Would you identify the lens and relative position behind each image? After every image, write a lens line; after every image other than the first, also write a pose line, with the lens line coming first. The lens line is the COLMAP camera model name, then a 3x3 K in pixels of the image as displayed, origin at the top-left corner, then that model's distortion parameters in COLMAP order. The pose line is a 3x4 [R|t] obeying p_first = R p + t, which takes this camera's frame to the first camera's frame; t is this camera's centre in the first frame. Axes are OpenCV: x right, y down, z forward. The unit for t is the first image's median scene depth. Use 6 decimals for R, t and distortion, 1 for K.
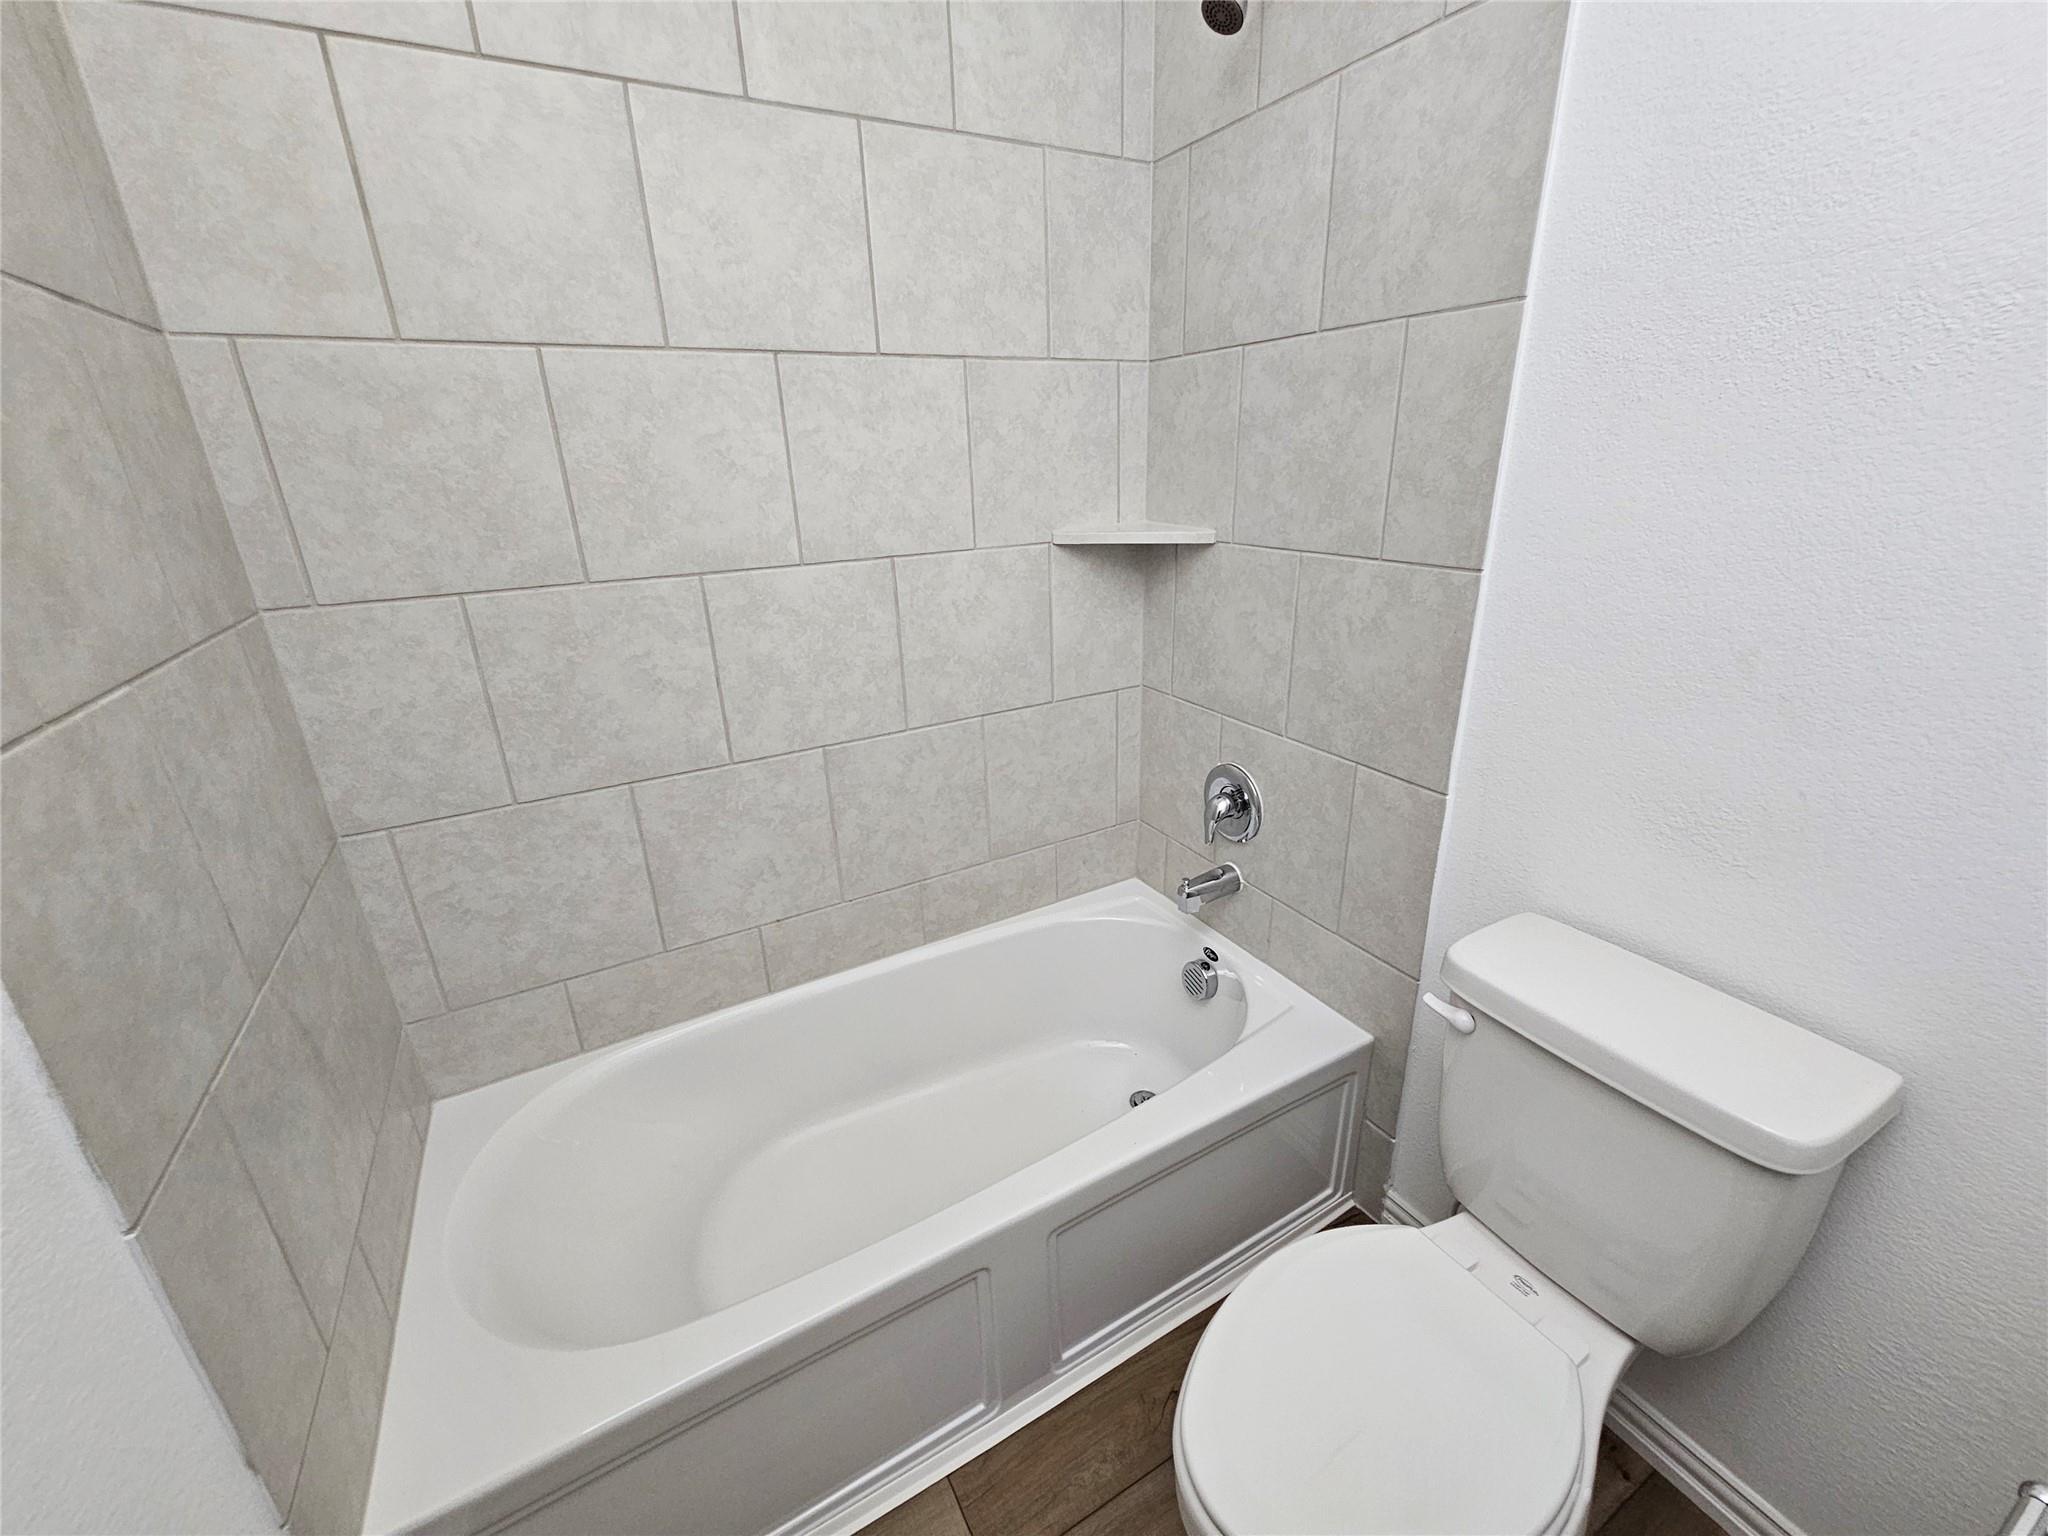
lens RADIAL K [[836.5, 0, 1032.7], [0, 836.5, 763.9], [0, 0, 1]] dist [0.002088, -0.000692]
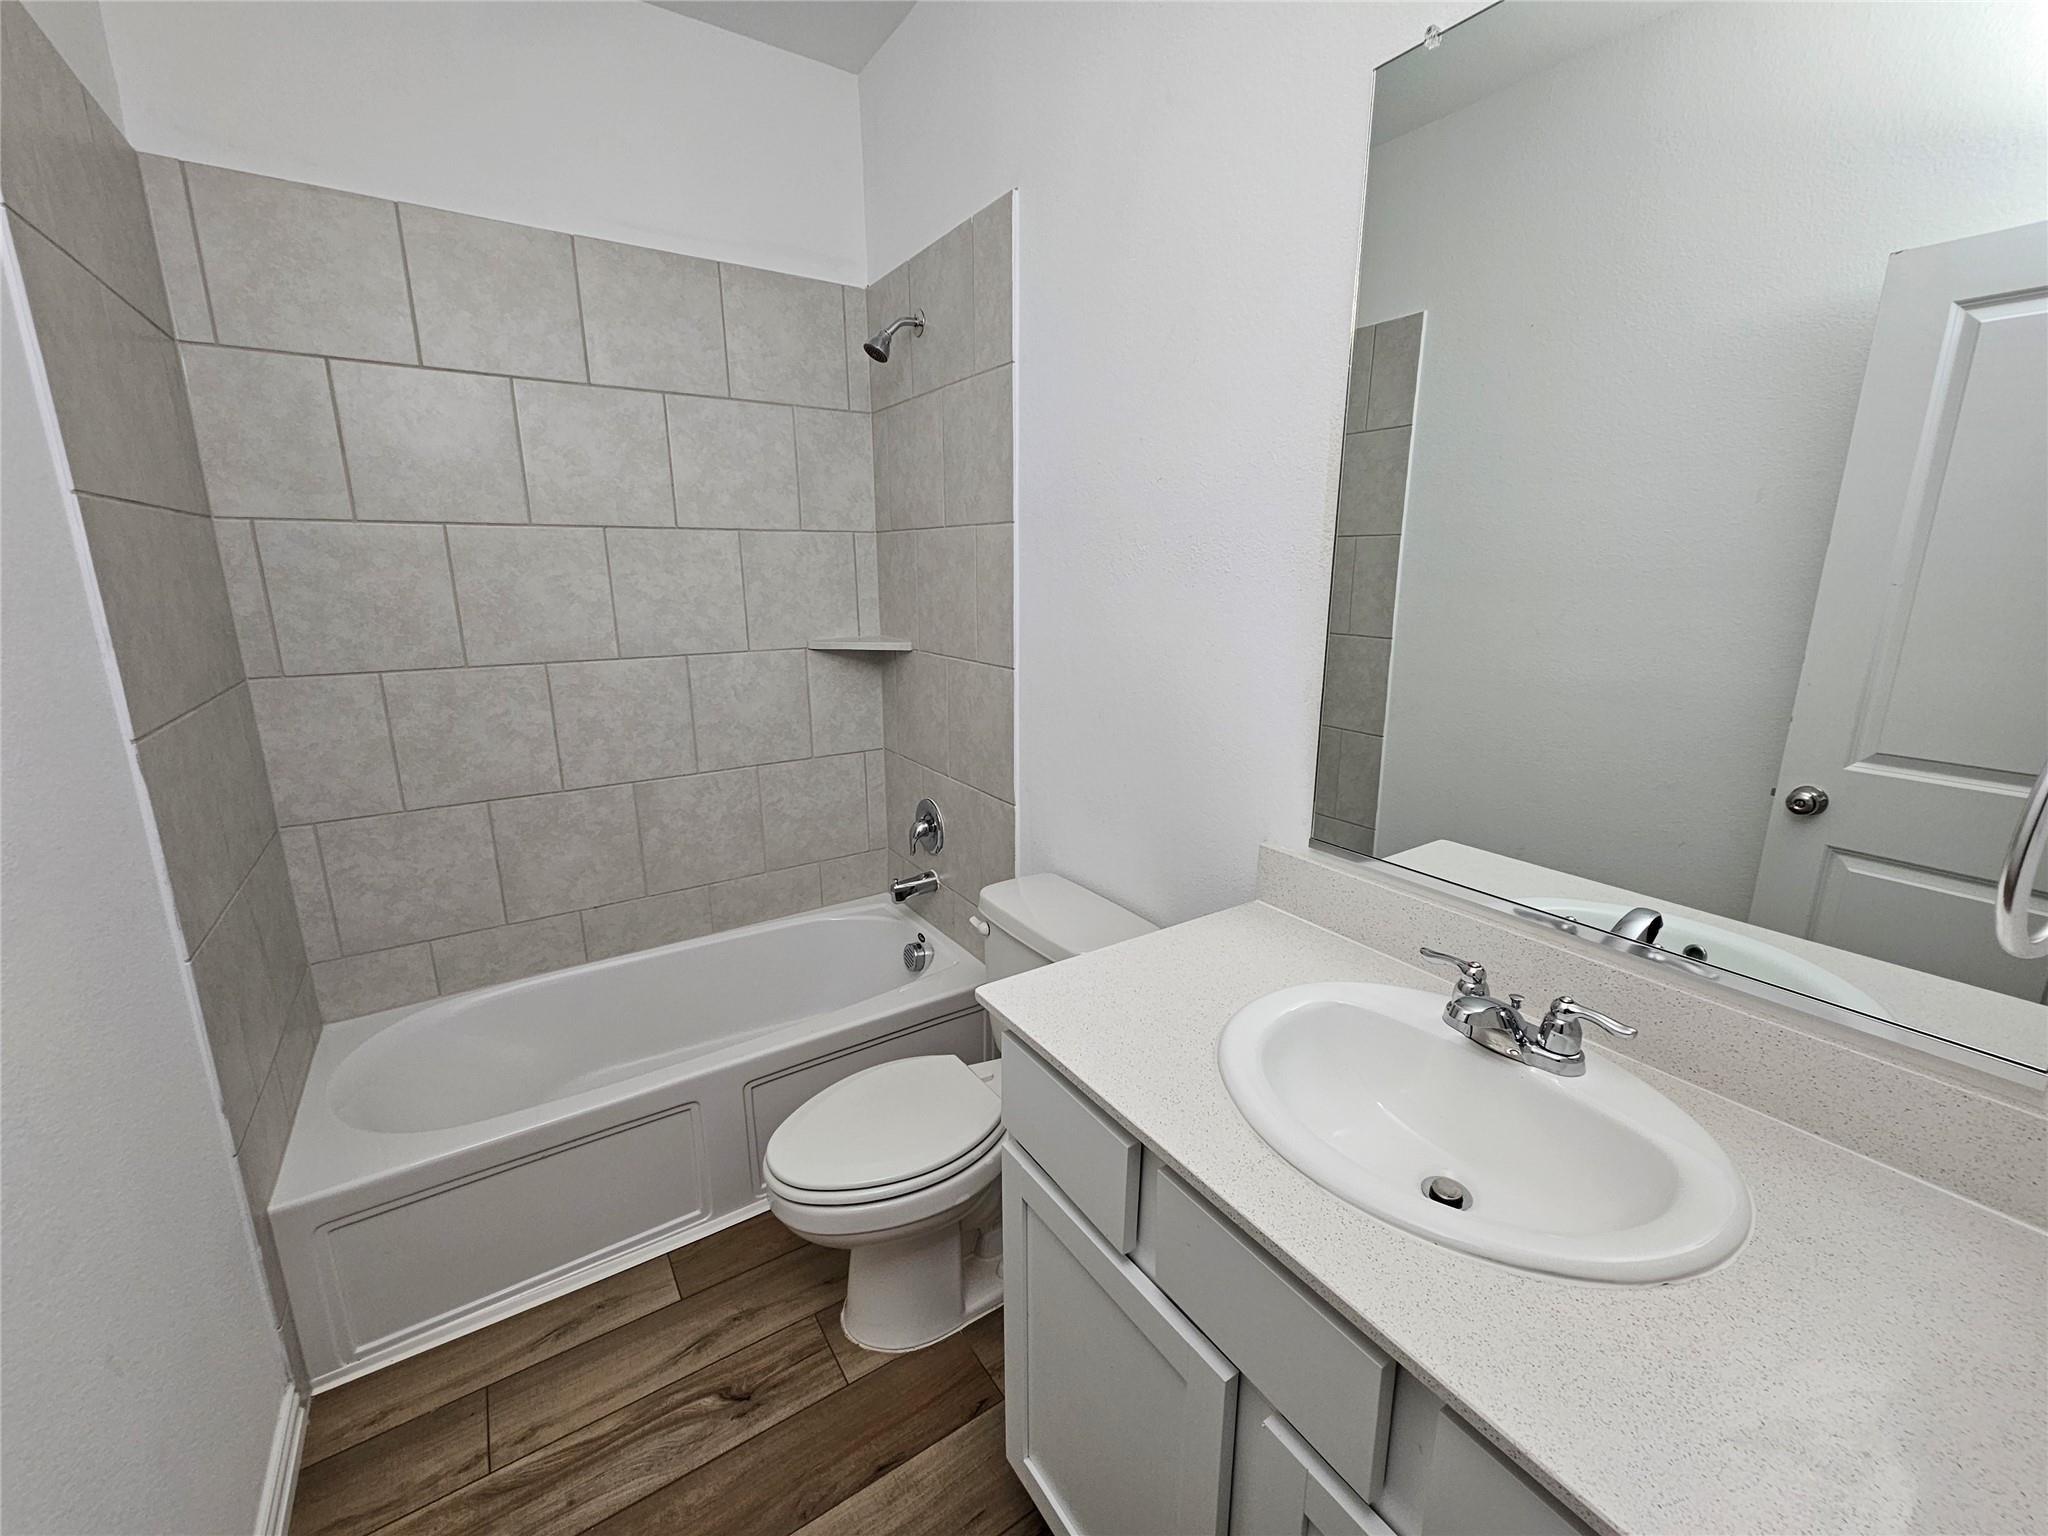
lens RADIAL K [[836.5, 0, 1032.7], [0, 836.5, 763.9], [0, 0, 1]] dist [0.002088, -0.000692]
pose [[0.996817, 0.009797, 0.079124, 0.361439], [-0.000070, 0.992528, -0.122017, 0.139216], [-0.079728, 0.121623, 0.989369, -0.549056]]
